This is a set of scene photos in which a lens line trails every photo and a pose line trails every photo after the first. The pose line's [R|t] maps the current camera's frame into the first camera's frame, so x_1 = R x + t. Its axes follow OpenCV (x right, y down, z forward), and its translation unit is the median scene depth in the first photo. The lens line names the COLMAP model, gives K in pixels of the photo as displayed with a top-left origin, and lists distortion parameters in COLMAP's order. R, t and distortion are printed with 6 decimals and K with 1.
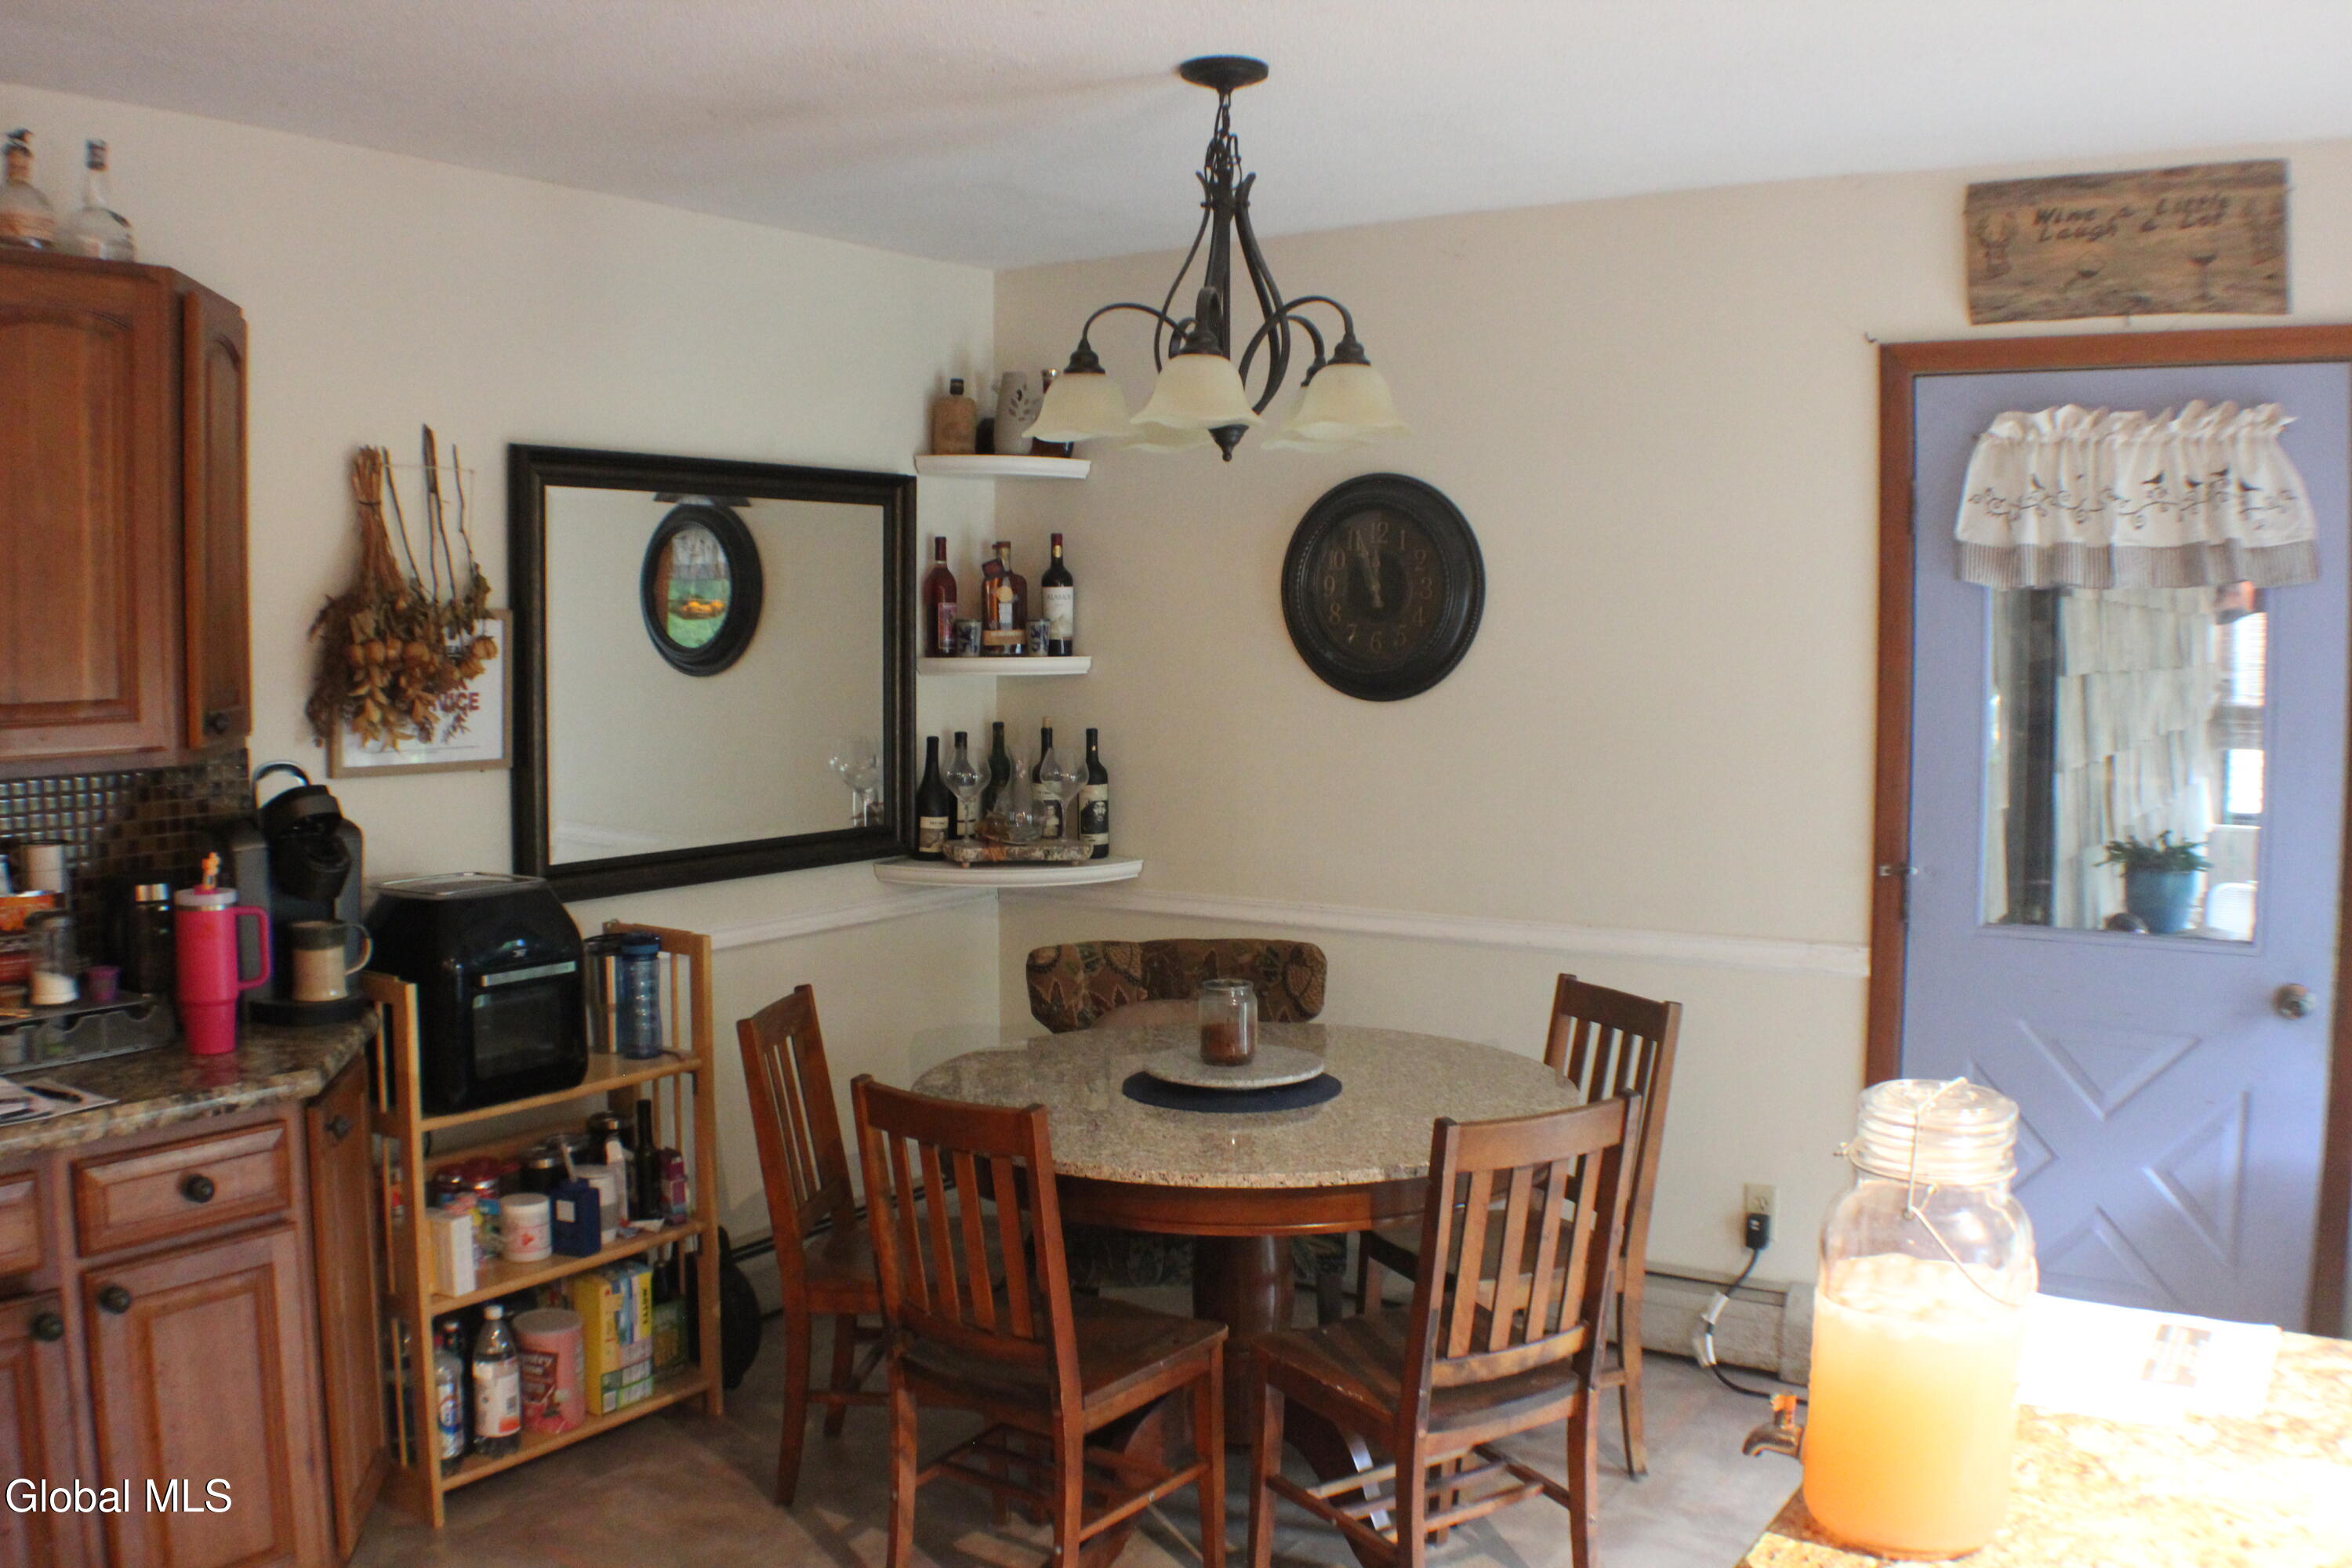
lens RADIAL K [[2134.0, 0, 1176.0], [0, 2134.0, 784.0], [0, 0, 1]] dist [-0.098409, 0.003879]
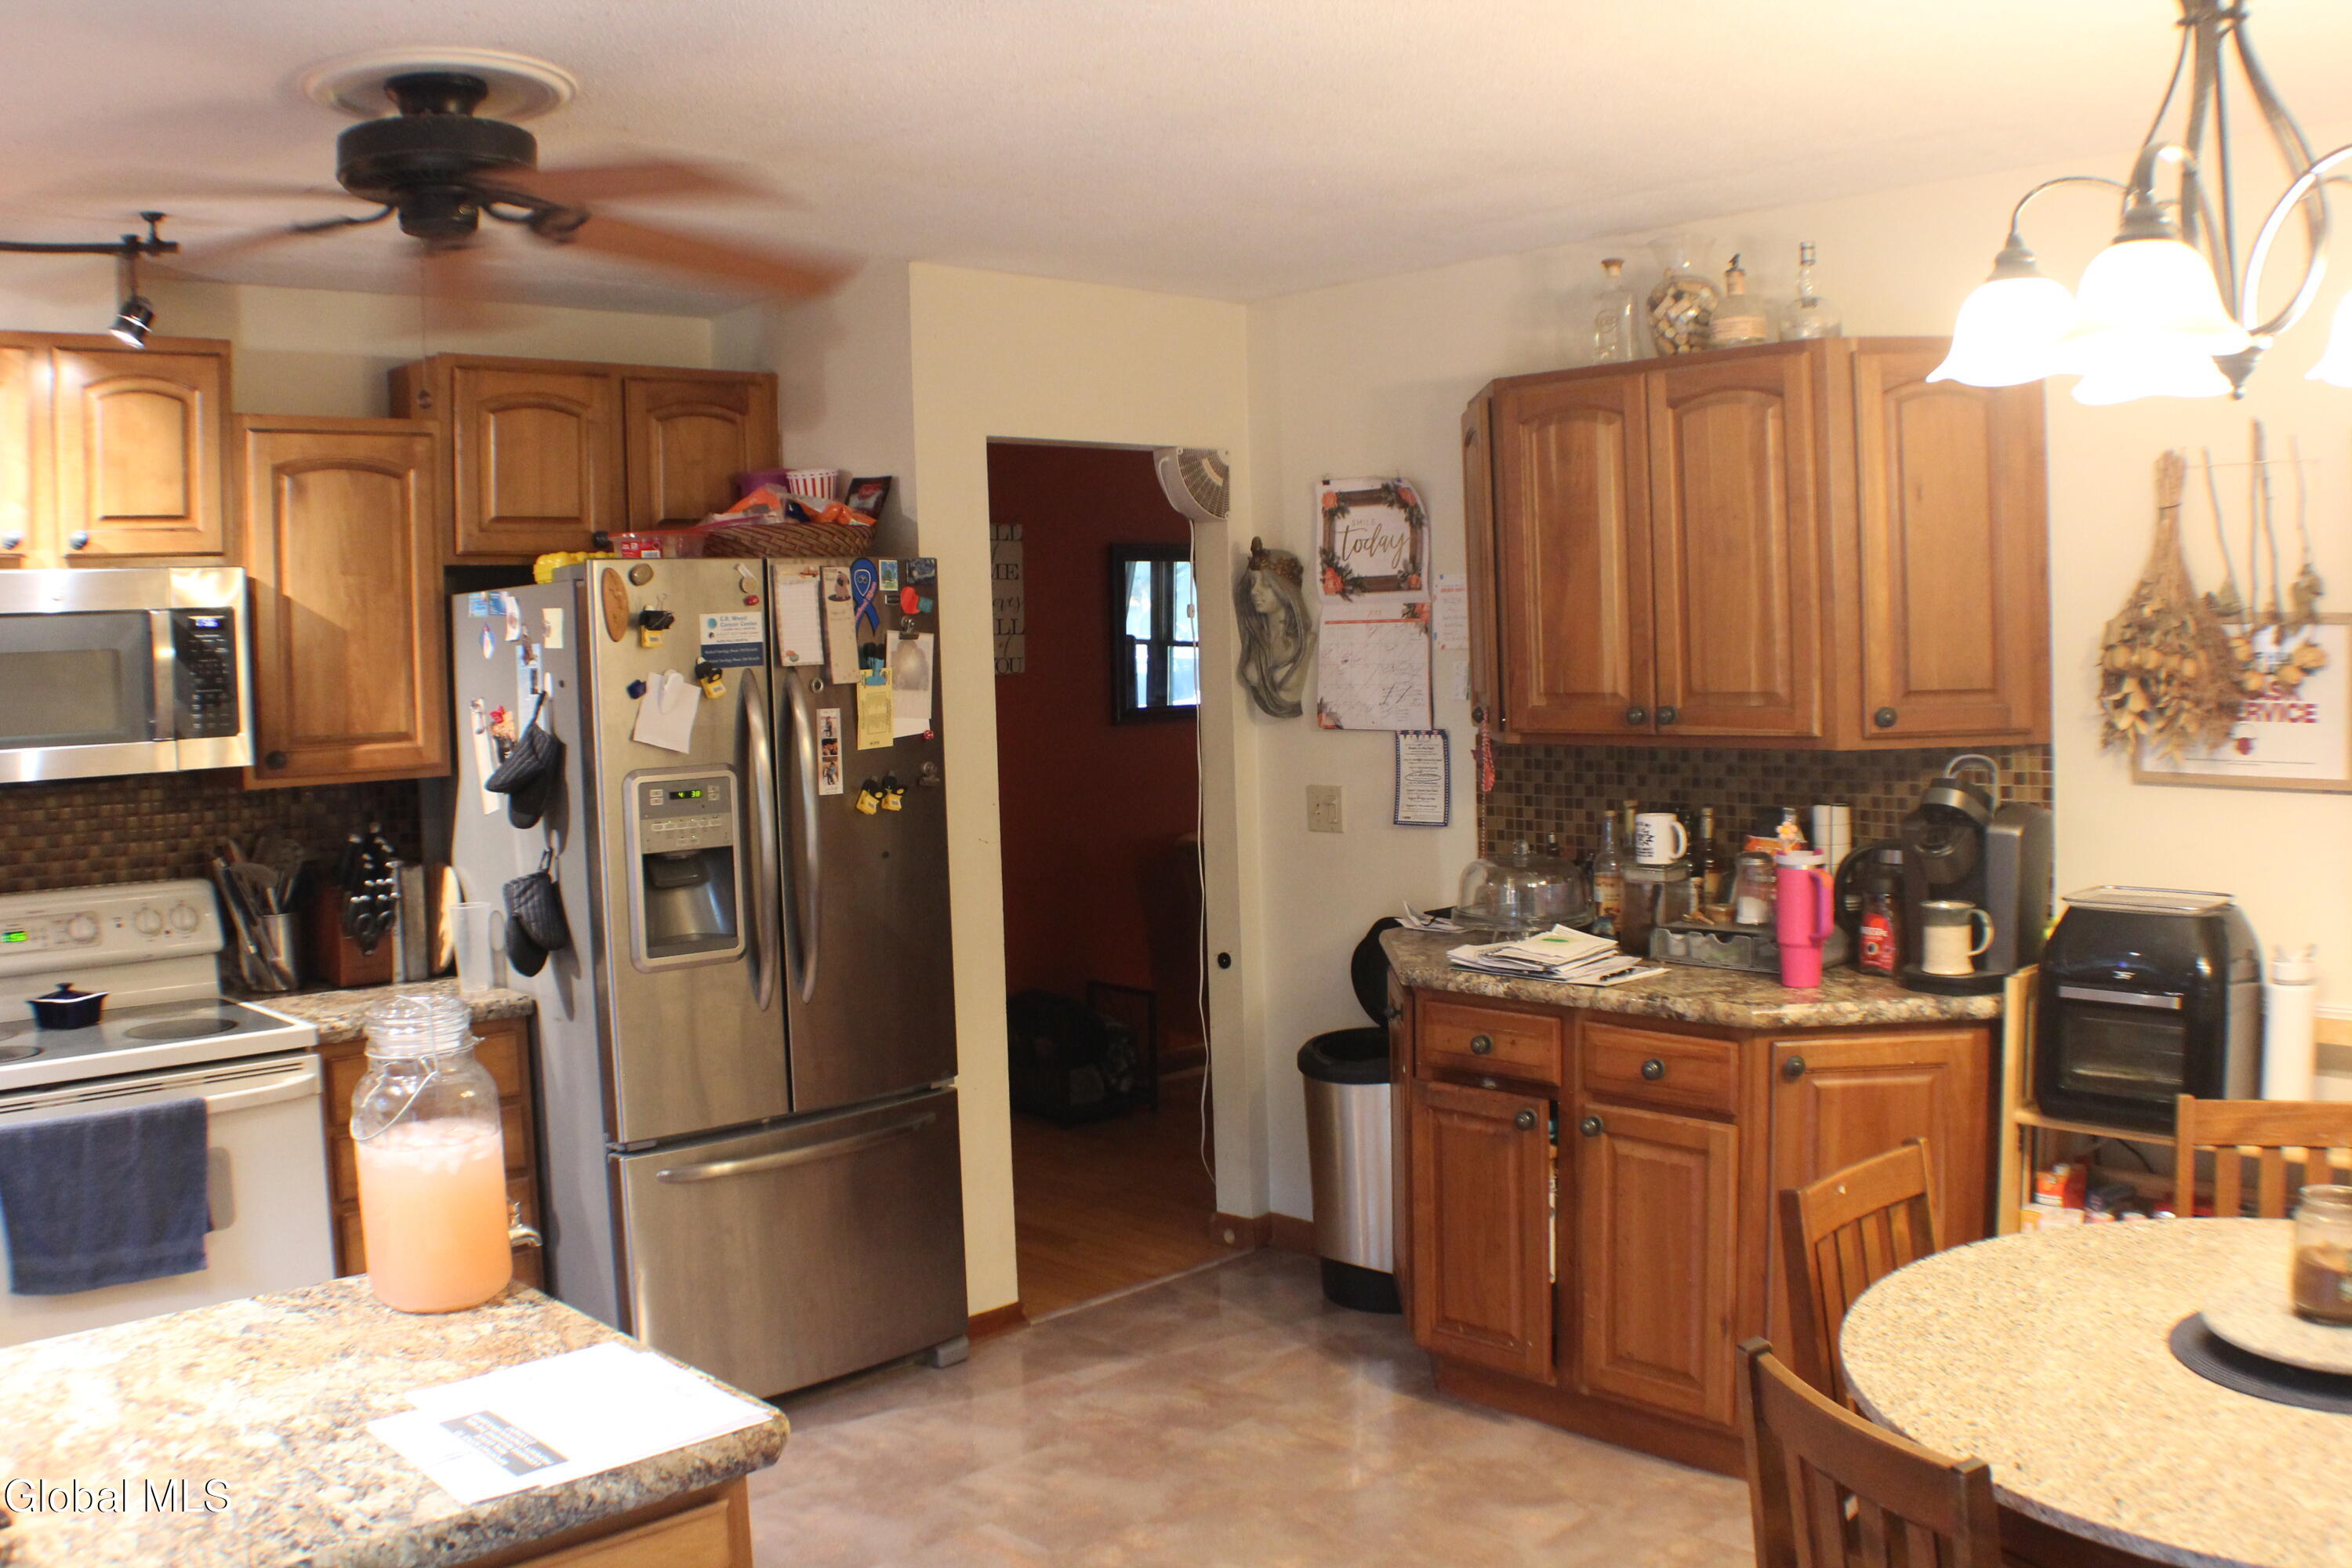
lens RADIAL K [[2021.1, 0, 1128.7], [0, 2021.1, 778.8], [0, 0, 1]] dist [-0.087119, -0.000576]
pose [[-0.294039, 0.073192, -0.952987, 0.717253], [-0.043706, 0.994991, 0.089904, -0.073942], [0.954794, 0.068086, -0.289367, 0.869669]]
